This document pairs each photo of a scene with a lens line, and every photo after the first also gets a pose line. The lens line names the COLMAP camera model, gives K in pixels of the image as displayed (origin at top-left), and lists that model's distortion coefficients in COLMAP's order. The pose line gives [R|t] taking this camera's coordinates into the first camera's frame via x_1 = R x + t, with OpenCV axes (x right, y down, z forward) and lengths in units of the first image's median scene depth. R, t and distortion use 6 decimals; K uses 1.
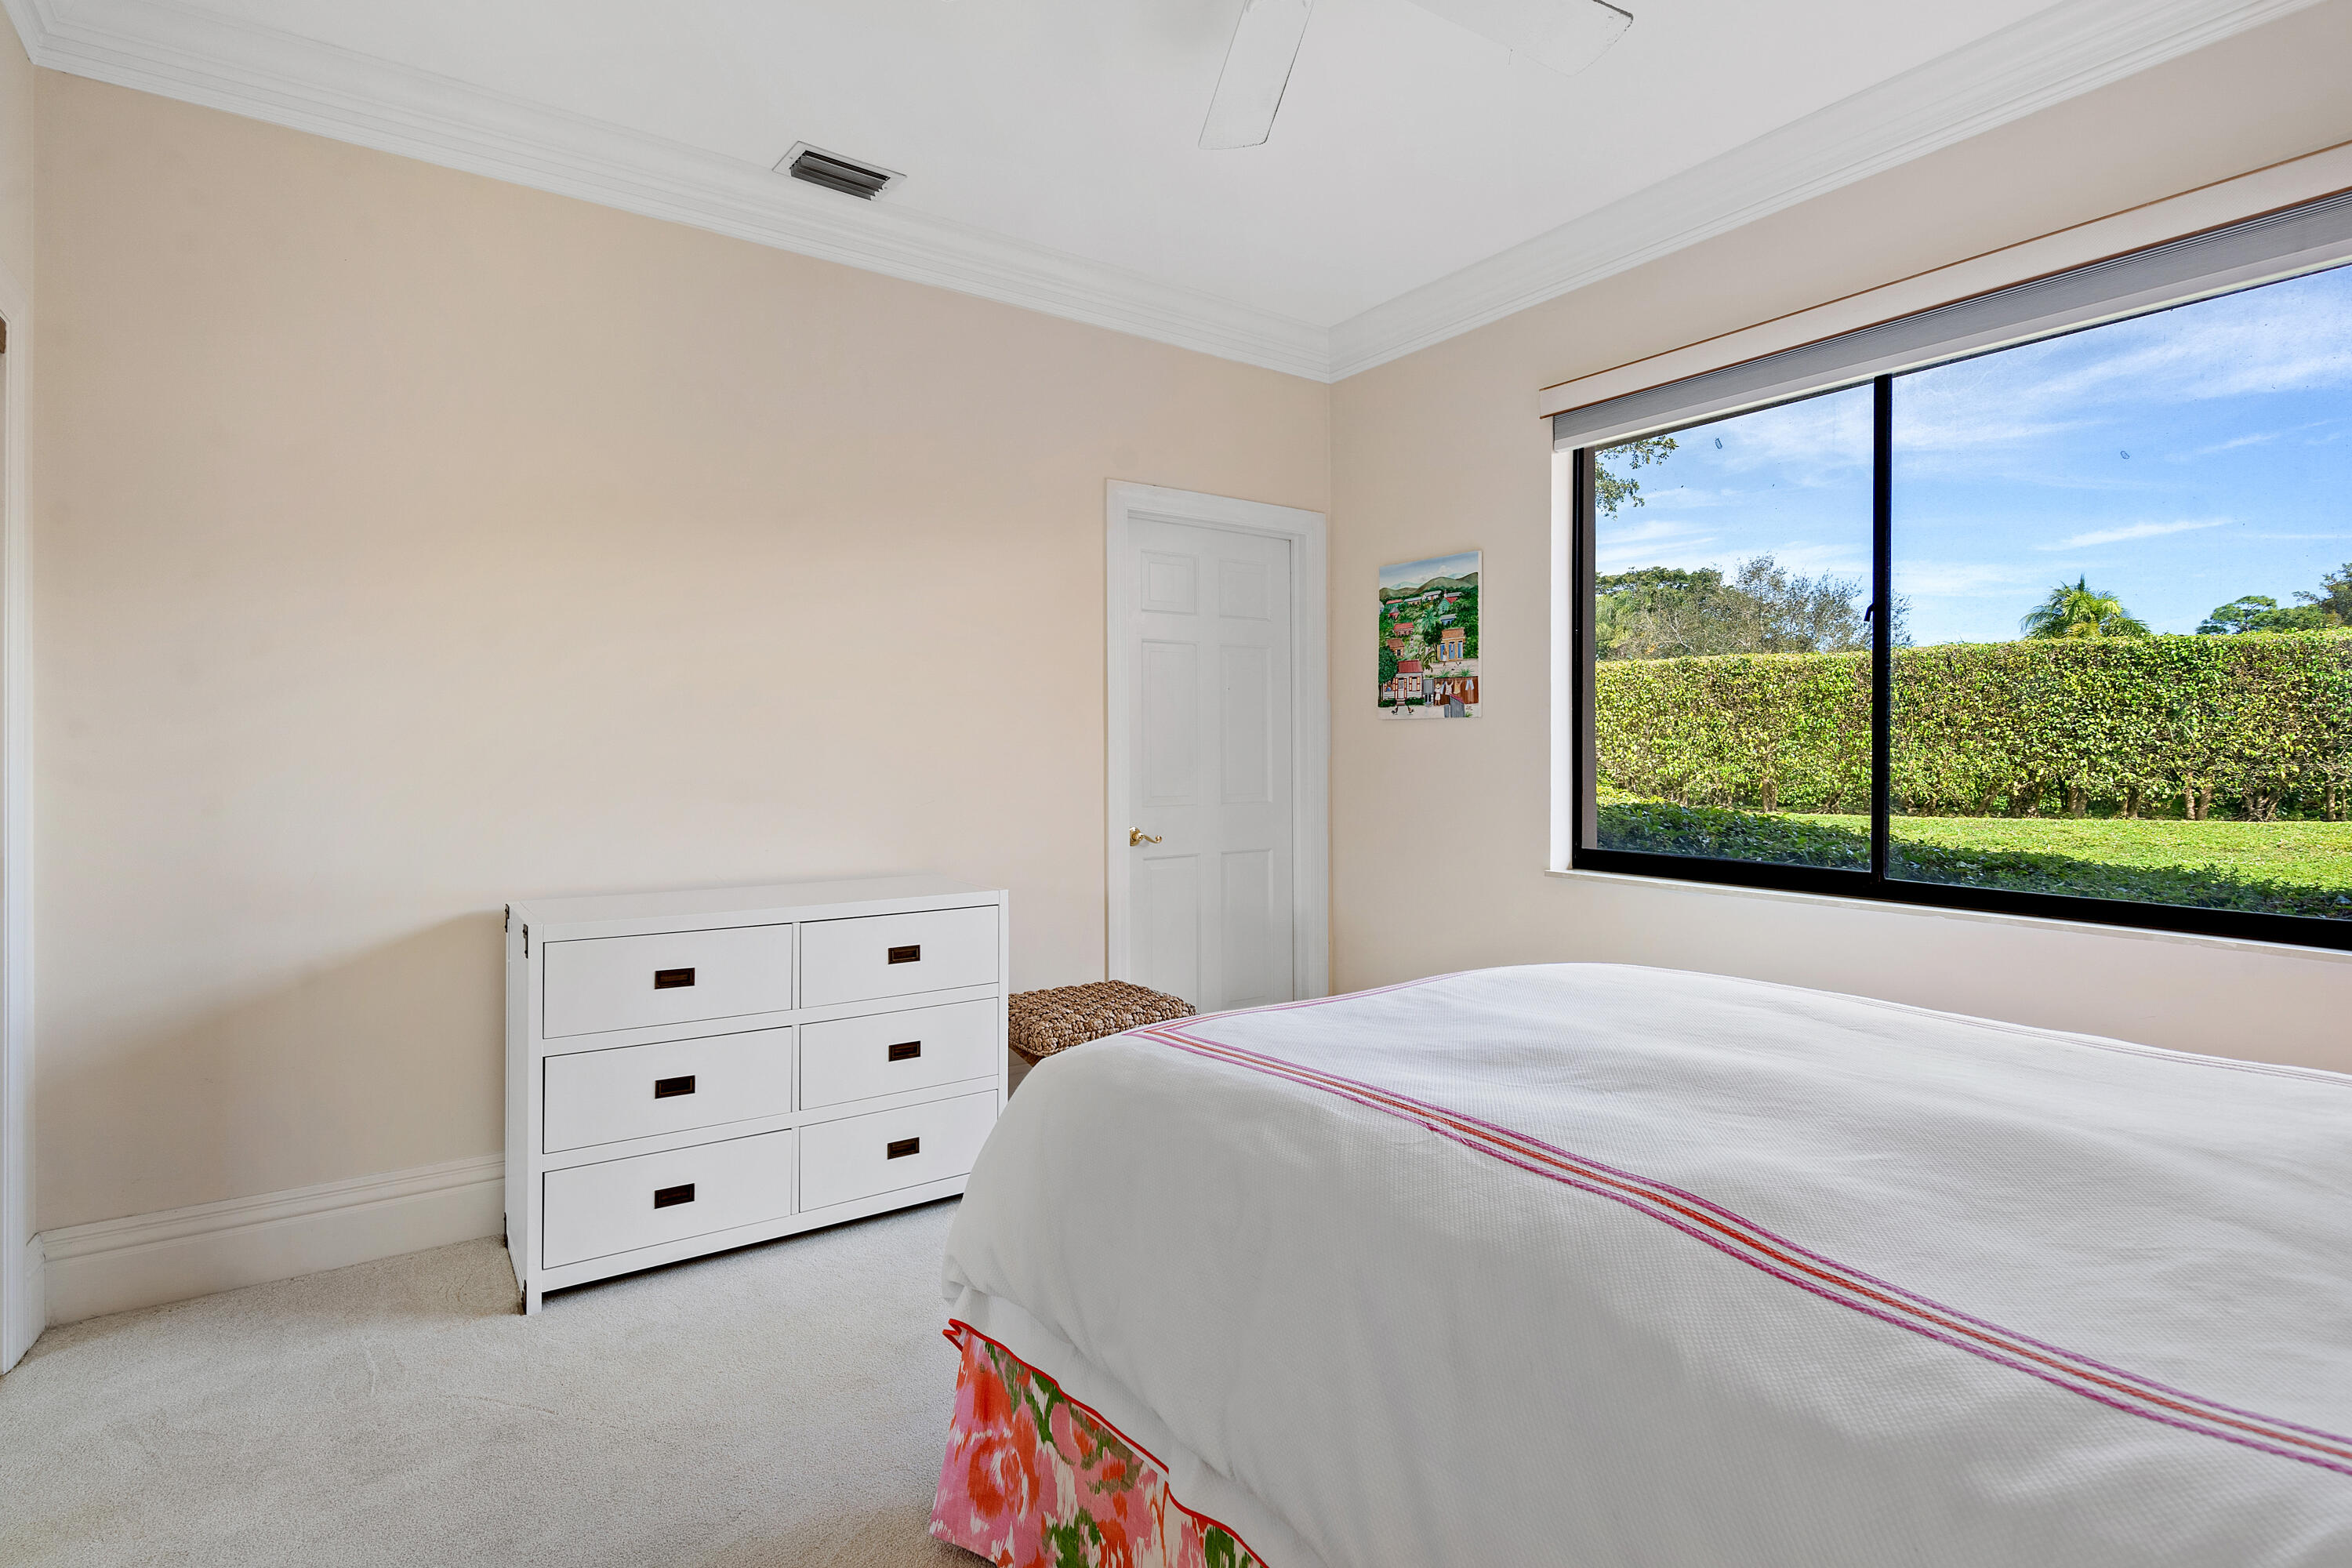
lens RADIAL K [[1139.7, 0, 1173.4], [0, 1139.7, 762.5], [0, 0, 1]] dist [-0.000232, -0.000394]
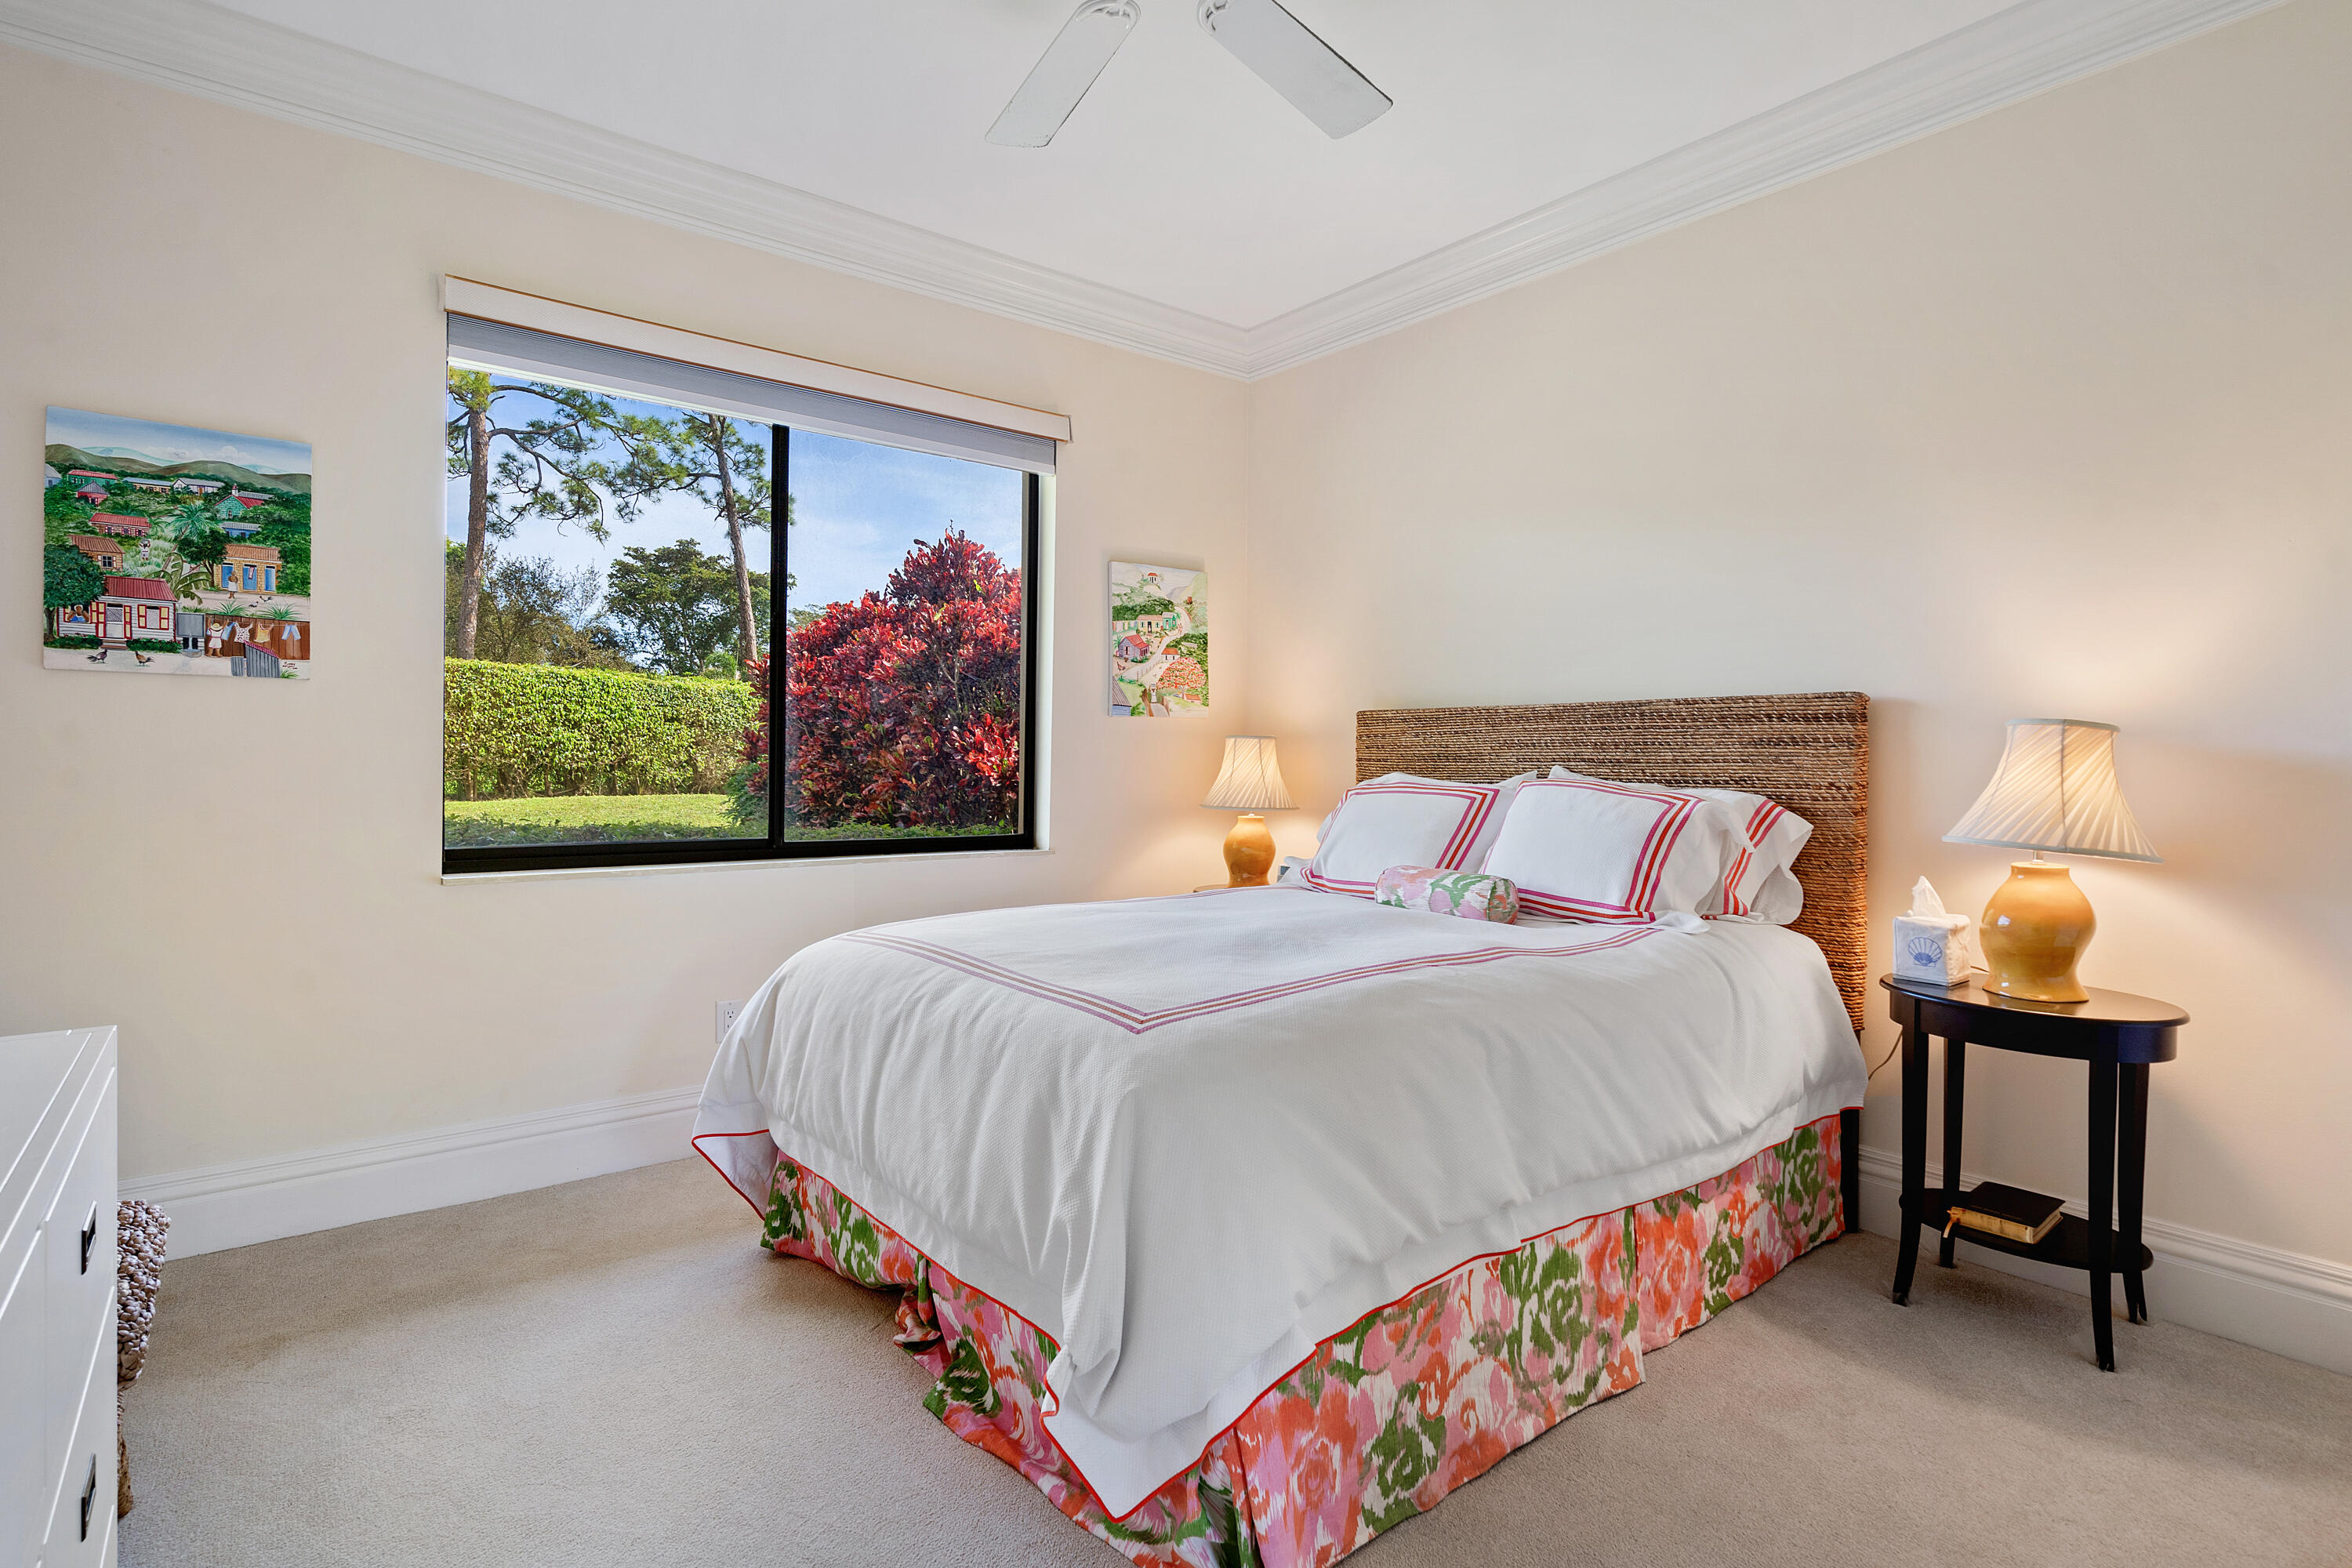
lens RADIAL K [[1139.7, 0, 1173.4], [0, 1139.7, 762.5], [0, 0, 1]] dist [-0.000232, -0.000394]
pose [[-0.052315, -0.007099, 0.998605, -0.460765], [0.000507, 0.999974, 0.007135, 0.006817], [-0.998631, 0.000880, -0.052310, 0.491478]]
